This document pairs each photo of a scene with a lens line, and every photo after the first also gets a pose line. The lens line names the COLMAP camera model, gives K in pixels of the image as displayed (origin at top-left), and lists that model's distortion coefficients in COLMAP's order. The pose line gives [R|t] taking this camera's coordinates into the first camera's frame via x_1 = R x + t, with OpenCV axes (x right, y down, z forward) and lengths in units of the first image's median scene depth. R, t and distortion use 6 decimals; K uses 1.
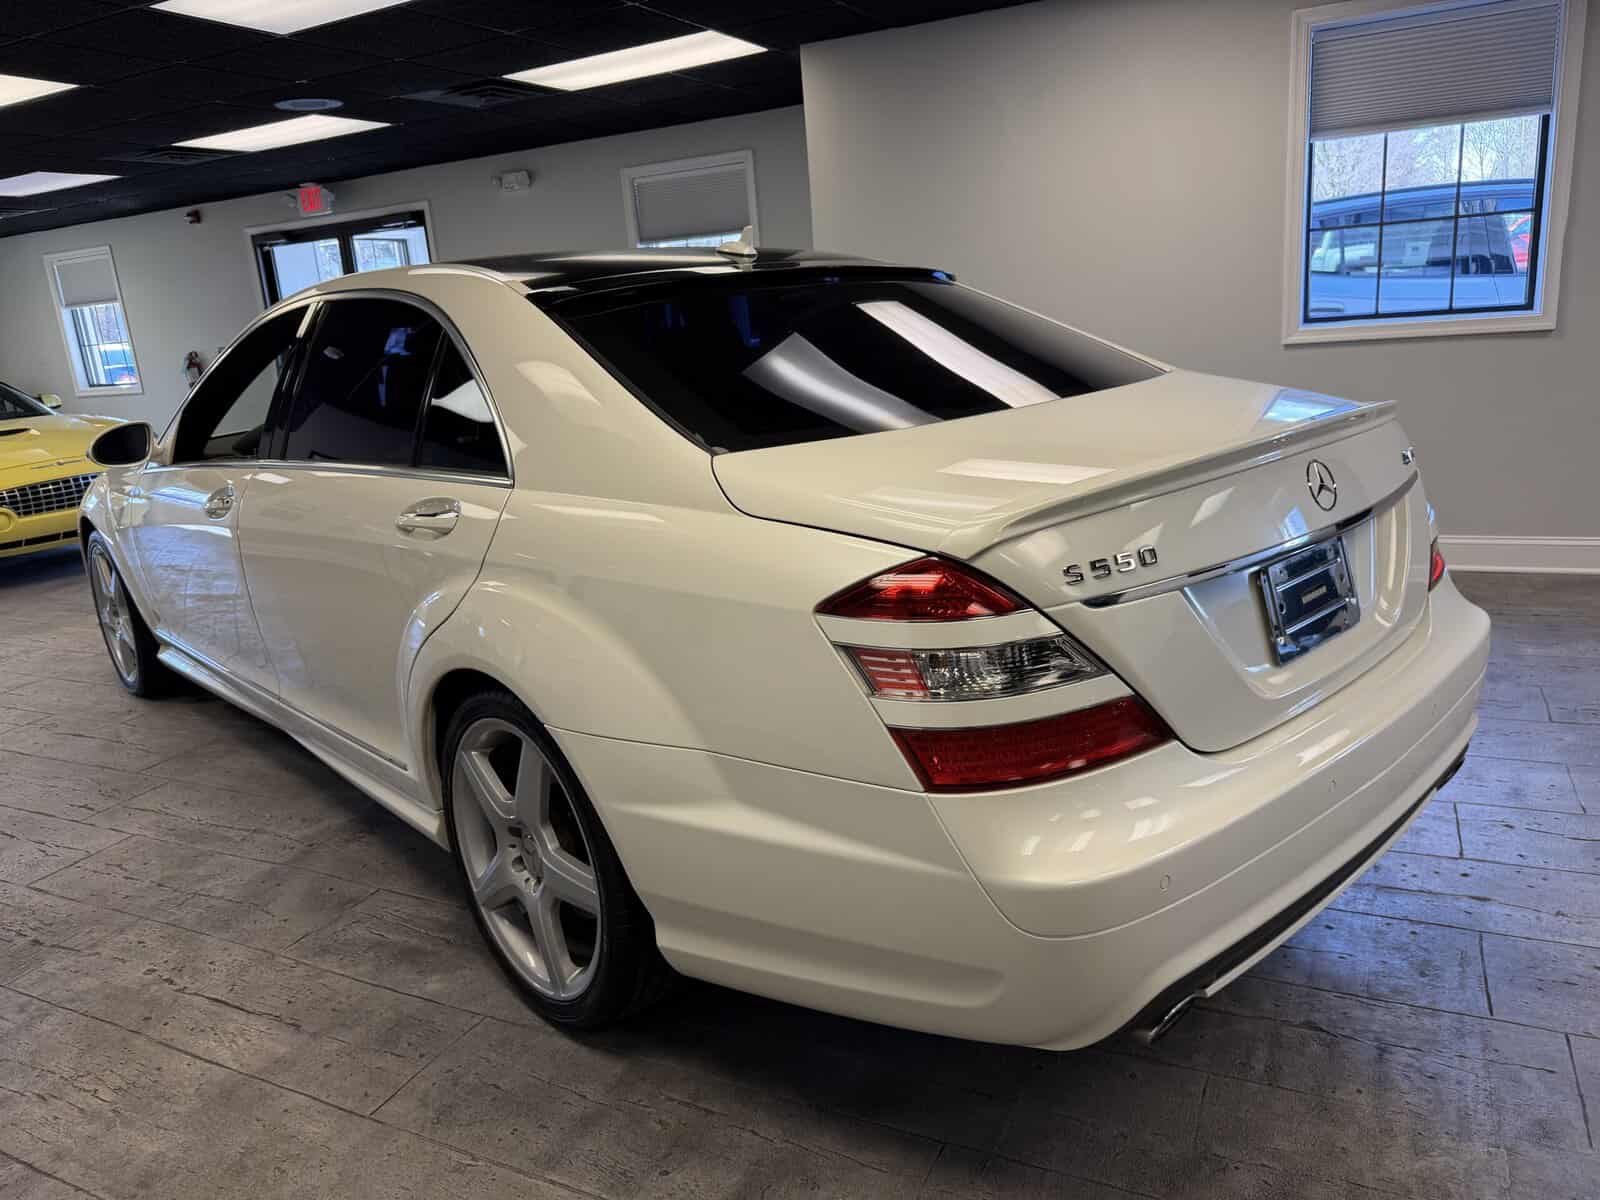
lens RADIAL K [[1140.3, 0, 797.1], [0, 1140.3, 600.7], [0, 0, 1]] dist [0.000162, -0.007562]
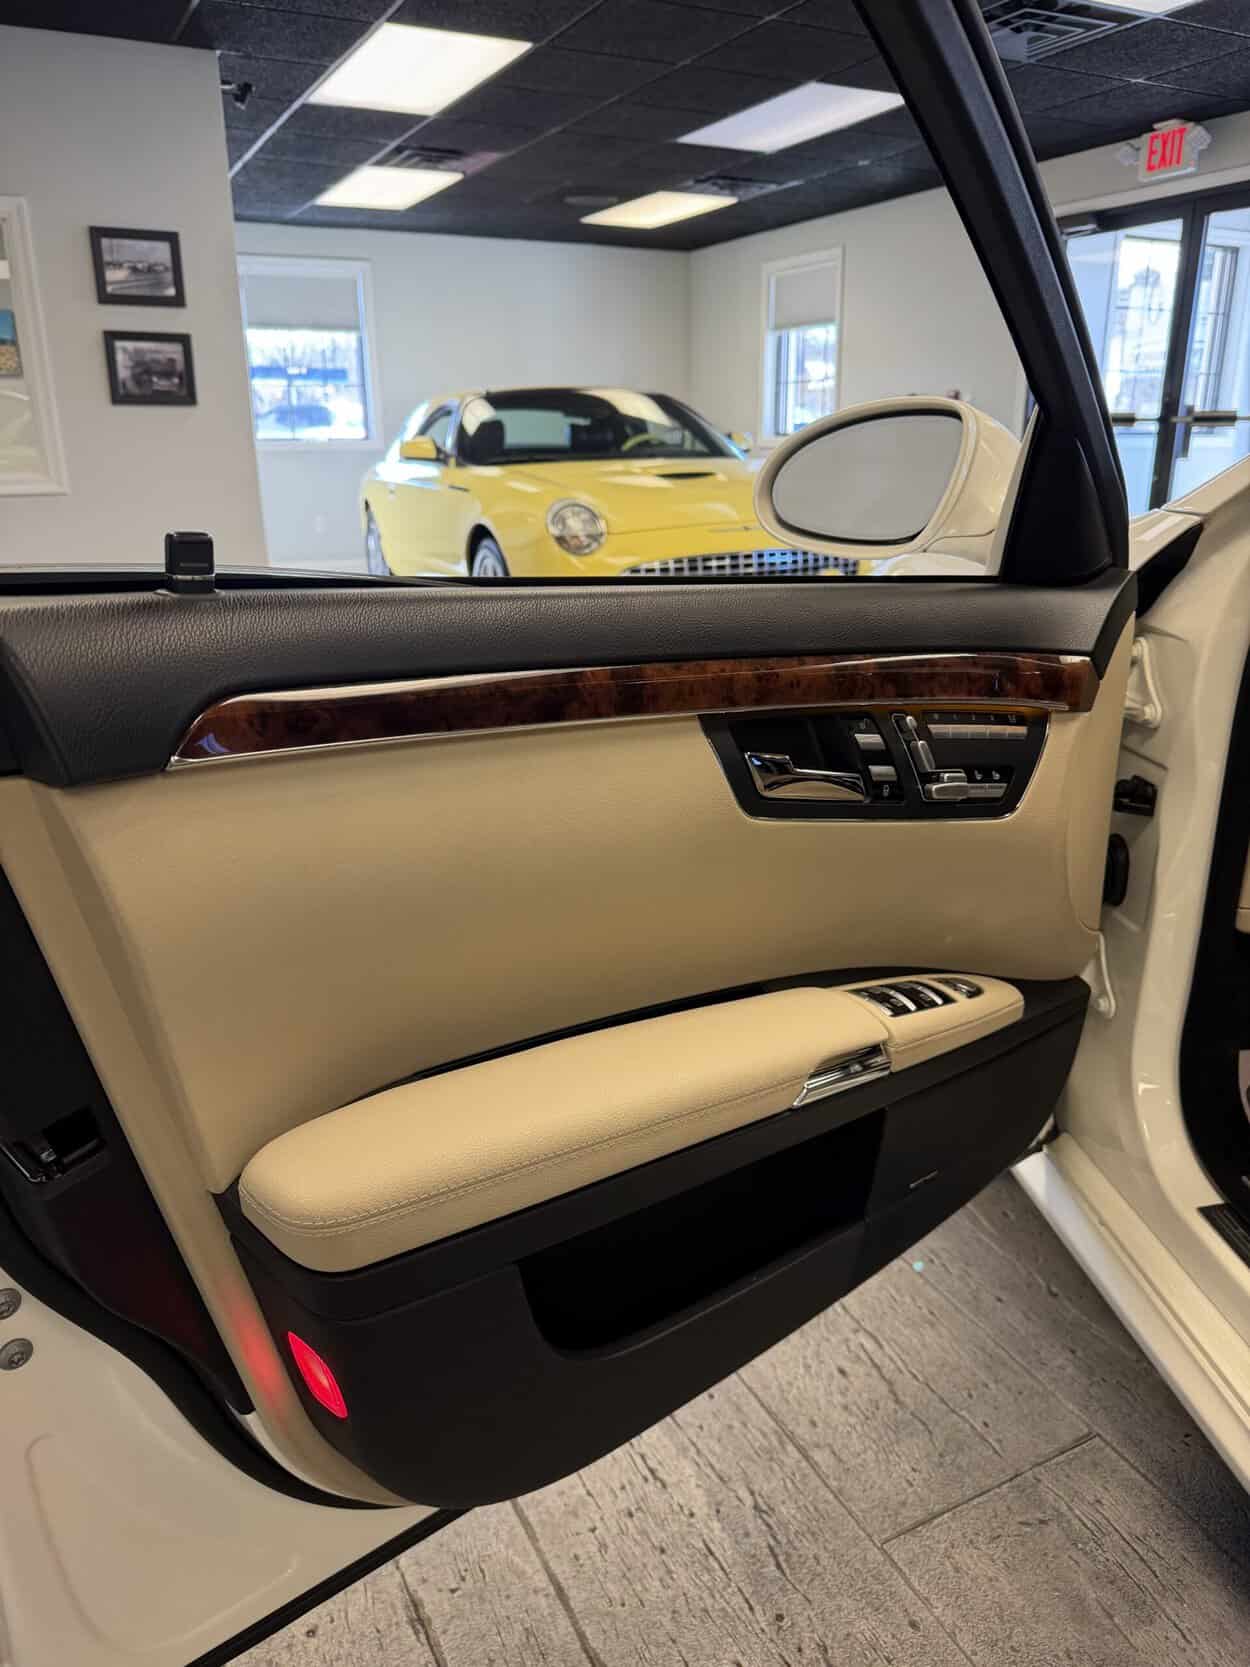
lens RADIAL K [[1188.0, 0, 626.7], [0, 1188.0, 832.8], [0, 0, 1]] dist [0.000162, -0.007562]
pose [[0.801382, 0.257302, -0.539983, -0.213157], [-0.204759, 0.966217, 0.156522, -0.032091], [0.562015, -0.014868, 0.826994, 0.288830]]
